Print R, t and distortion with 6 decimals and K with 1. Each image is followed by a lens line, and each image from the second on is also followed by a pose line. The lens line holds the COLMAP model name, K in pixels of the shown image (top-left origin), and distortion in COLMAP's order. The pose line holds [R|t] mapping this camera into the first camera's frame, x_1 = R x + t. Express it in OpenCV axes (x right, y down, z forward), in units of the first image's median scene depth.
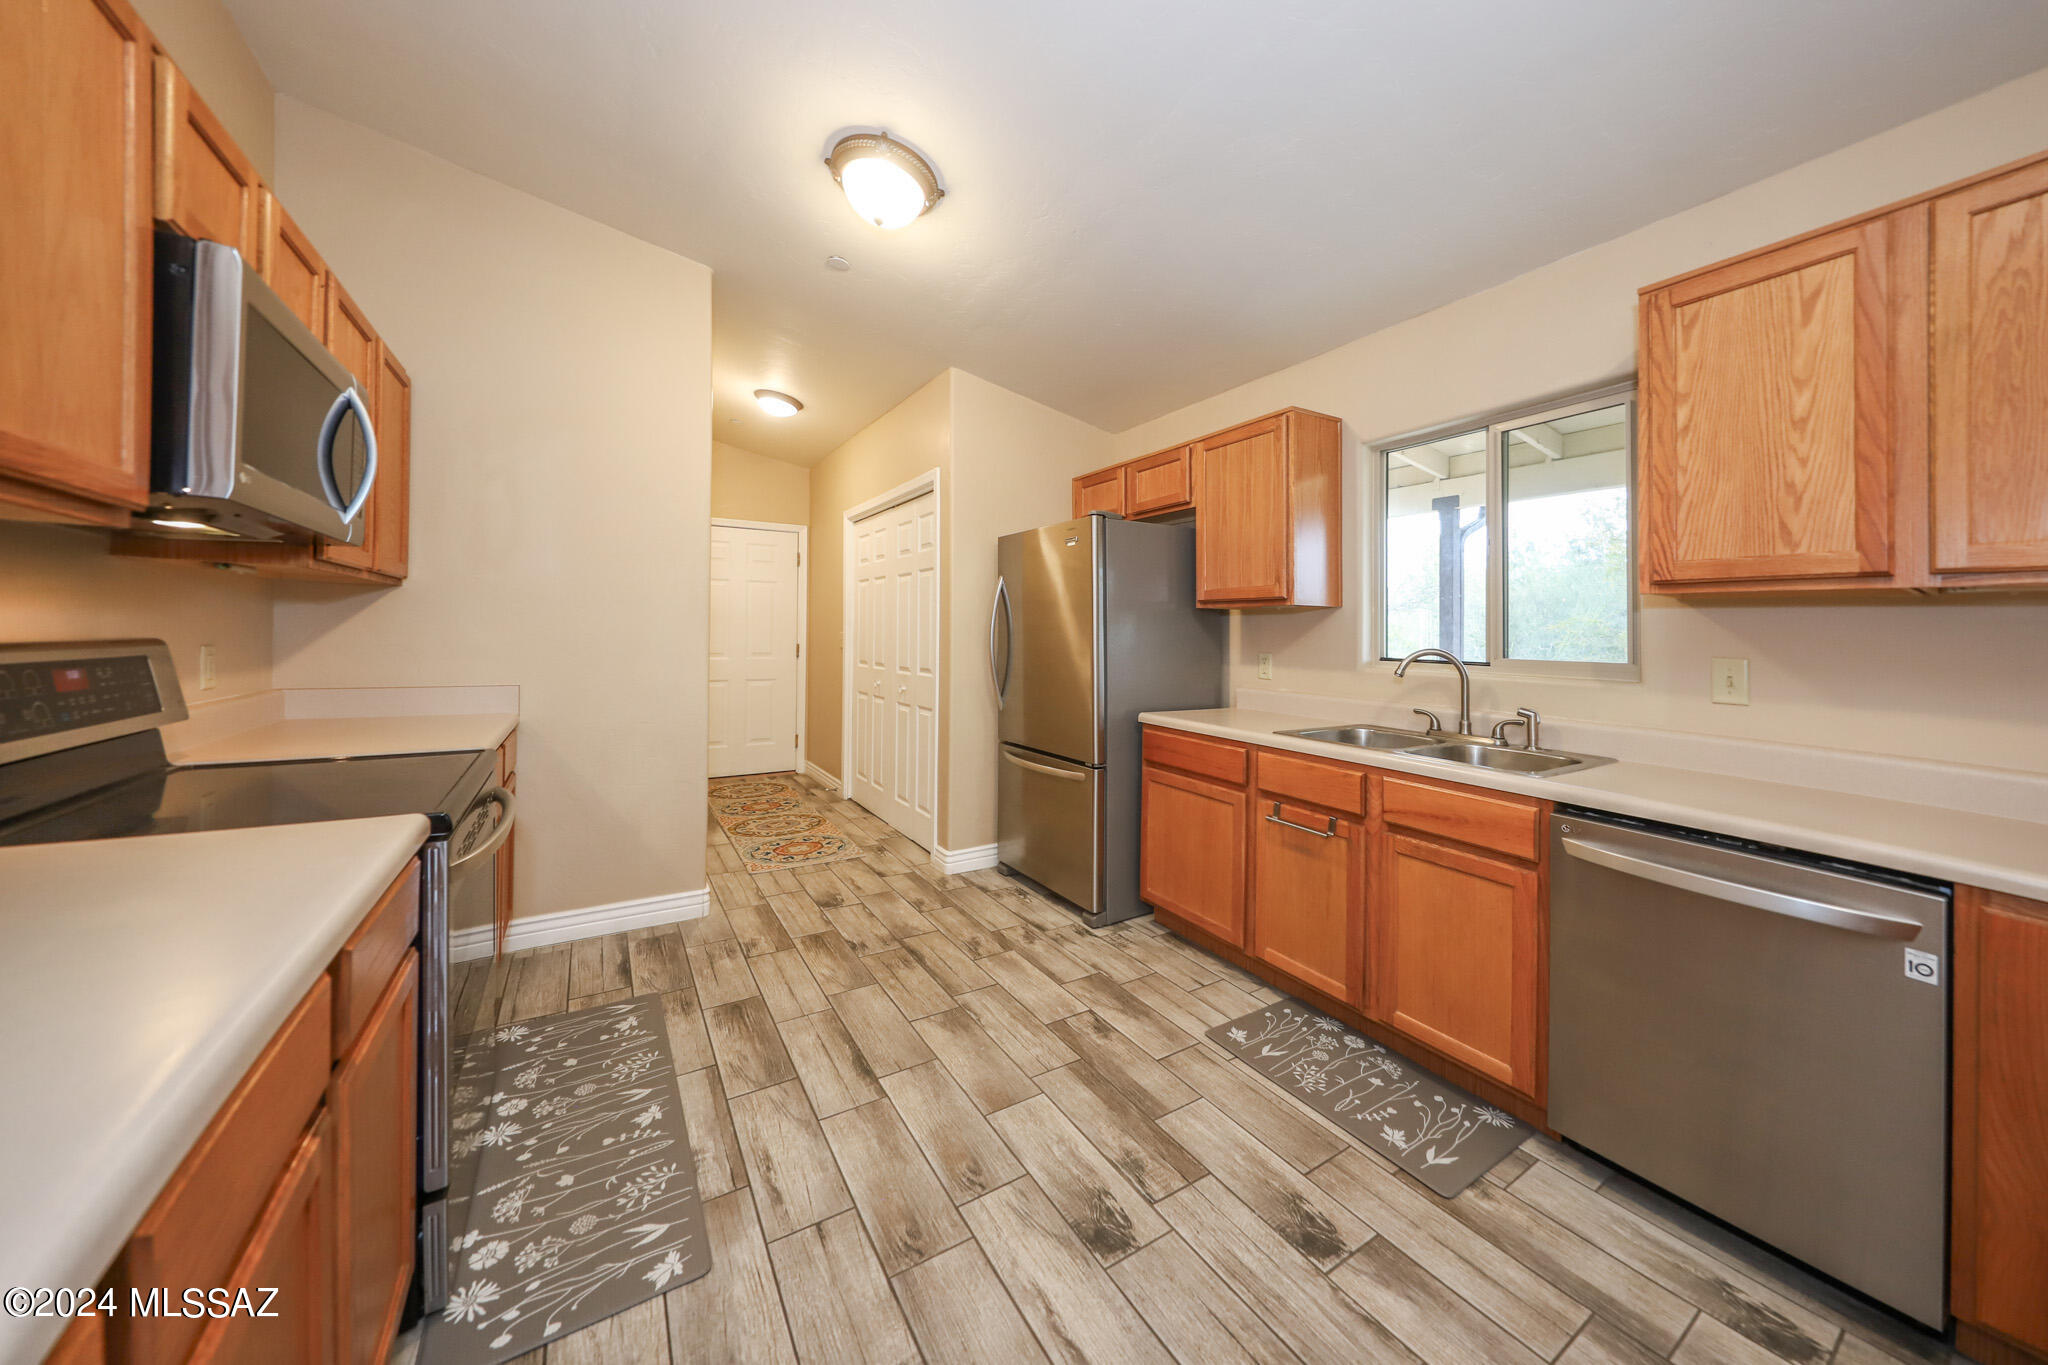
lens RADIAL K [[688.0, 0, 1024.0], [0, 688.0, 682.5], [0, 0, 1]] dist [-0.000268, -0.000041]
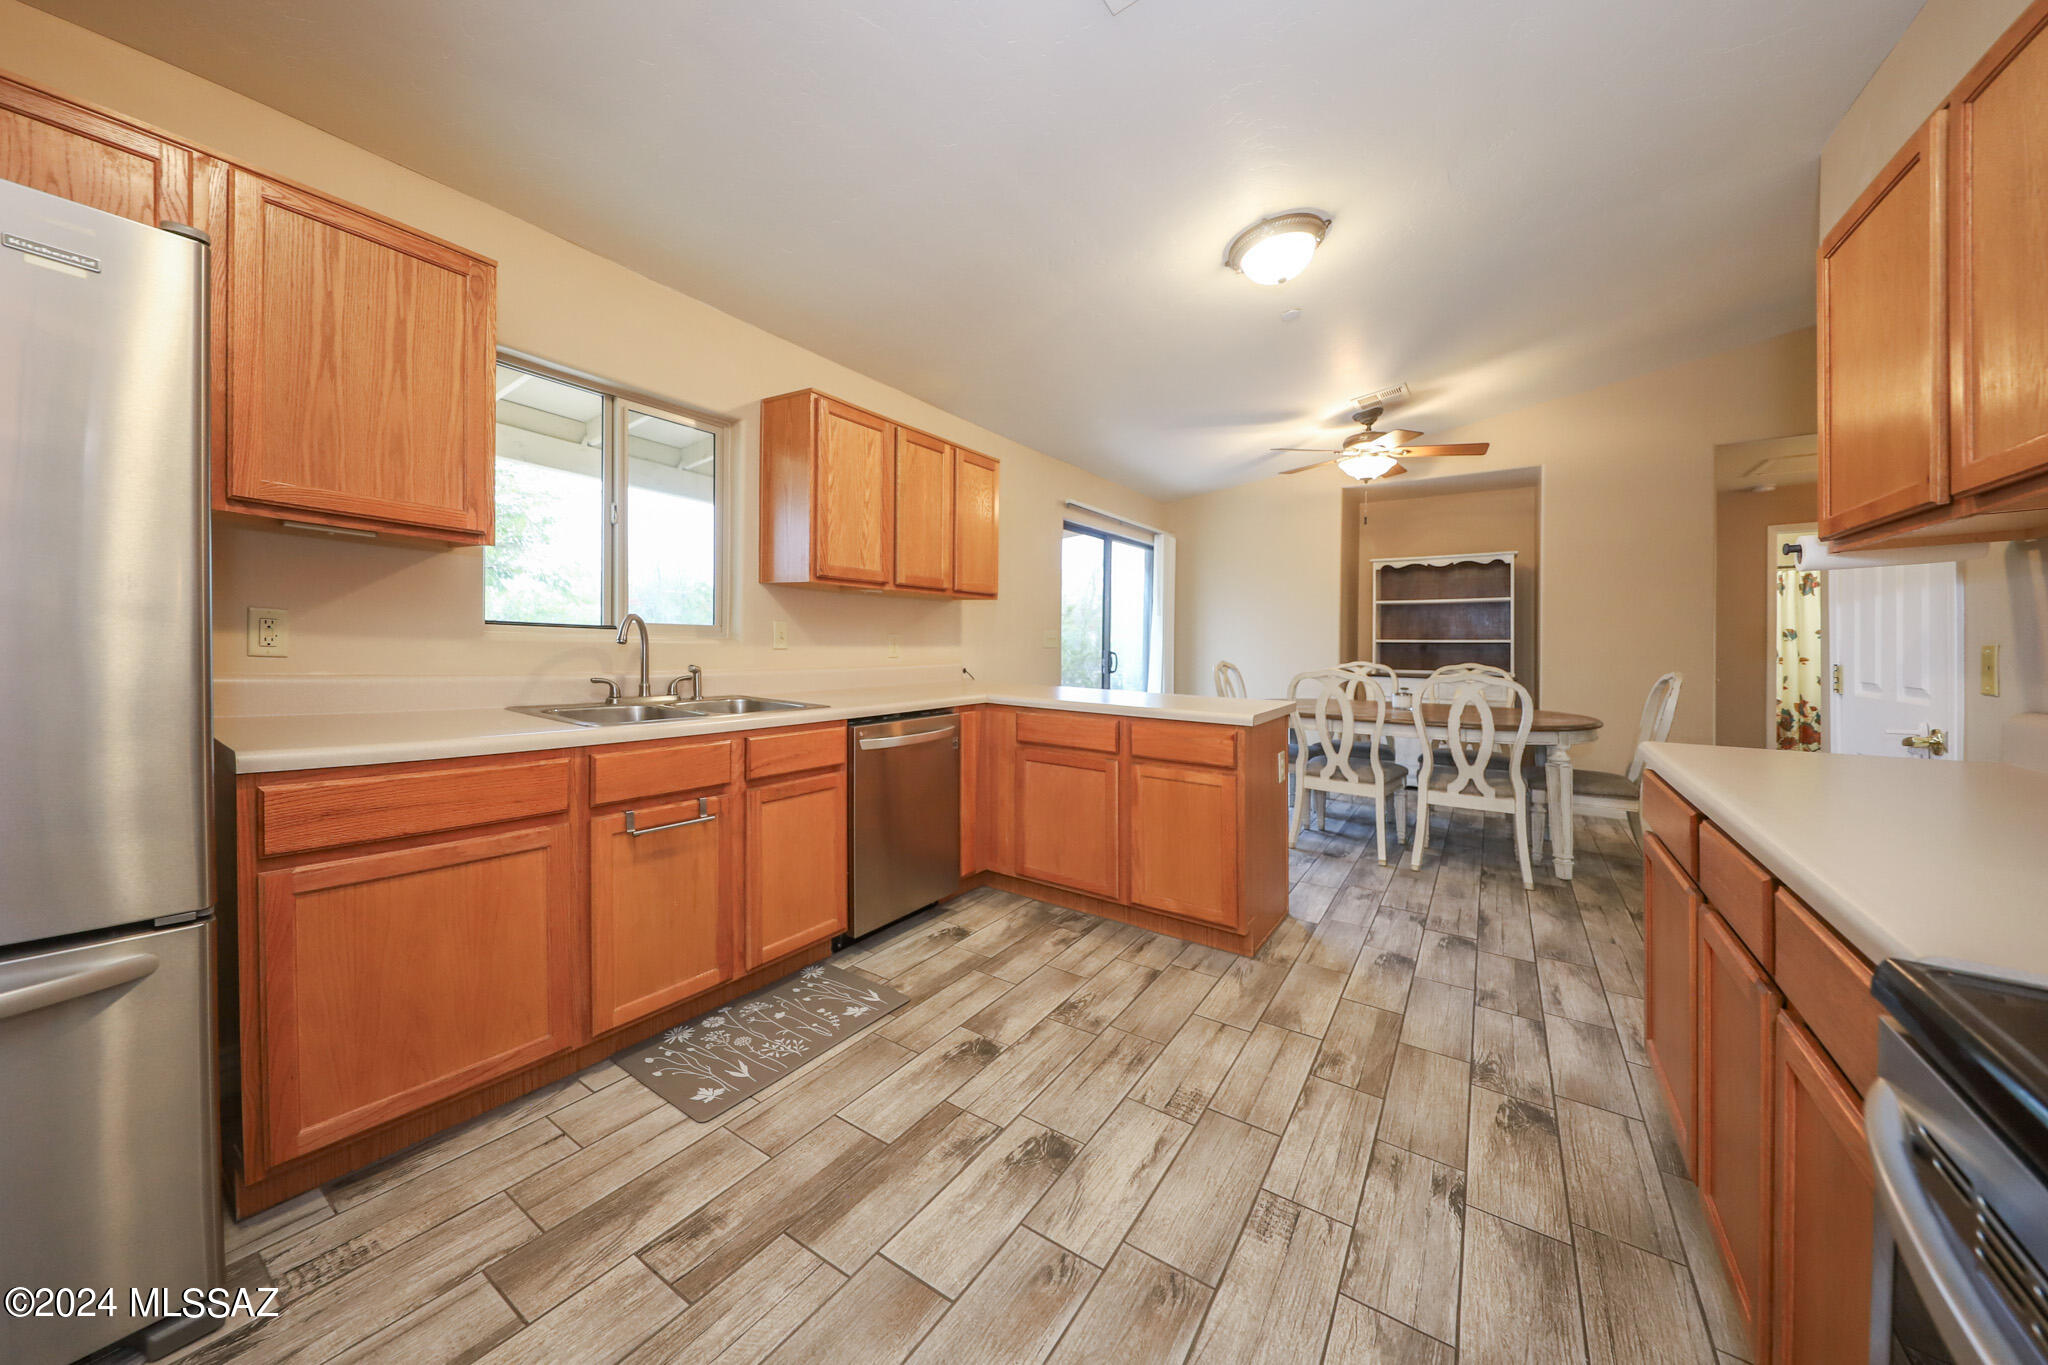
lens RADIAL K [[700.5, 0, 1027.9], [0, 700.5, 633.8], [0, 0, 1]] dist [-0.013479, -0.000087]
pose [[-0.414314, -0.029869, 0.909644, -0.654538], [0.033050, 0.998308, 0.047834, -0.059474], [-0.909534, 0.049882, -0.412626, 1.118312]]
